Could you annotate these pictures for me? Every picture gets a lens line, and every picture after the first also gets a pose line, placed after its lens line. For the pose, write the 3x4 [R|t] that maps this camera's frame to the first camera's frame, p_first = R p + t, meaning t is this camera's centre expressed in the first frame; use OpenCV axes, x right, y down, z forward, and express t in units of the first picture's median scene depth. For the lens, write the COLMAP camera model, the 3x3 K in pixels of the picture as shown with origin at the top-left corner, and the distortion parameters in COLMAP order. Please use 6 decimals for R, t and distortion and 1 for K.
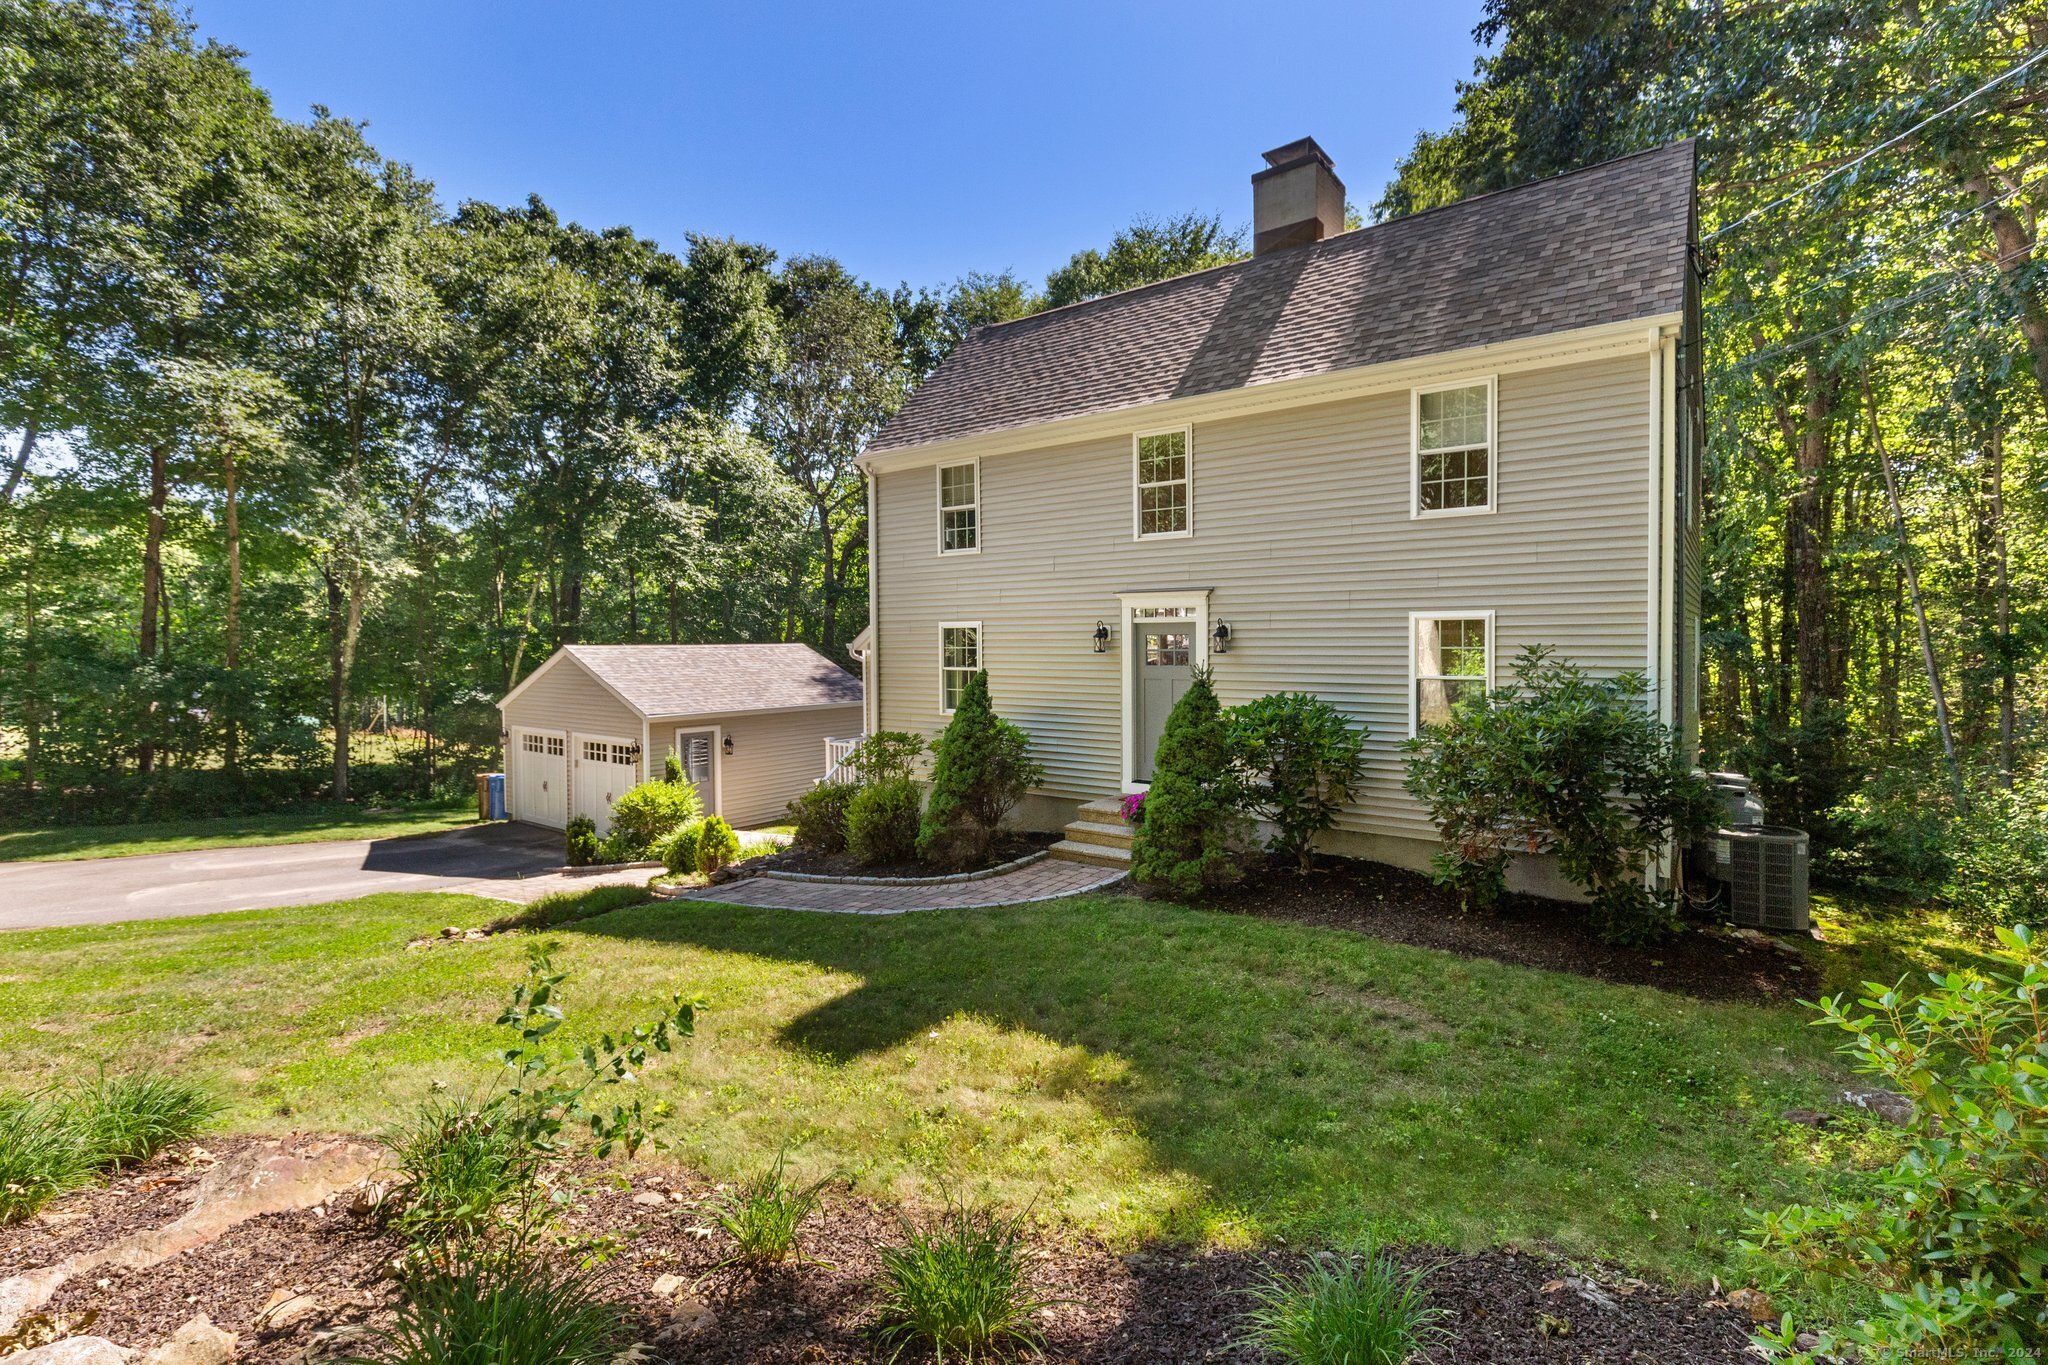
lens RADIAL K [[952.2, 0, 1032.8], [0, 952.2, 648.6], [0, 0, 1]] dist [0.002370, 0.000200]
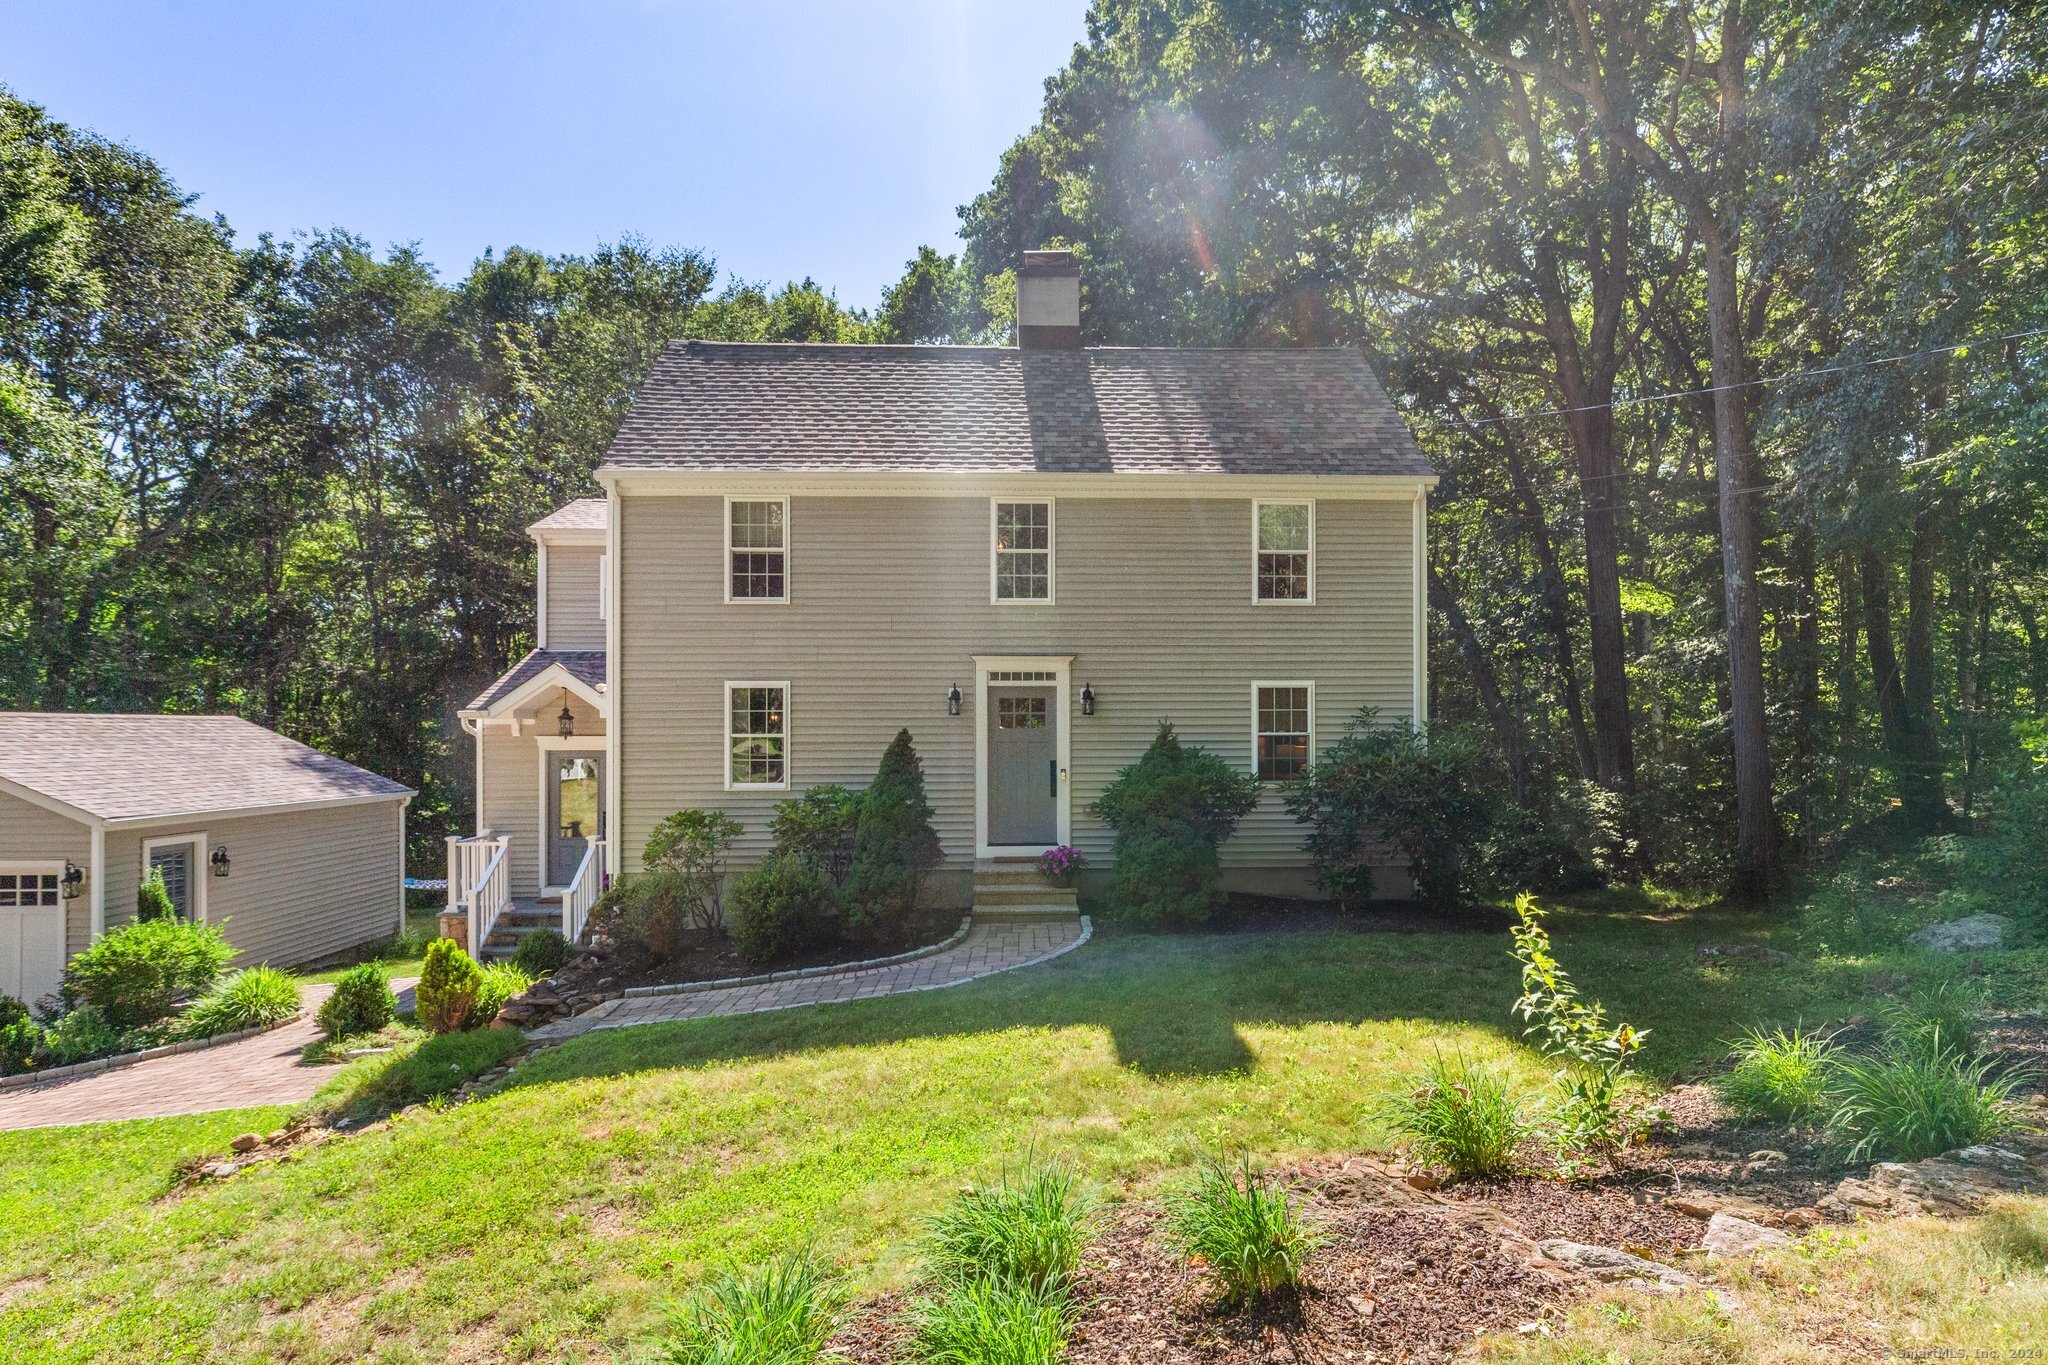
lens RADIAL K [[1034.5, 0, 1025.9], [0, 1034.5, 742.2], [0, 0, 1]] dist [-0.014074, -0.000296]
pose [[0.771712, -0.003028, 0.635965, -0.555050], [0.004377, 0.999990, -0.000551, 0.032736], [-0.635957, 0.003209, 0.771718, 0.134336]]
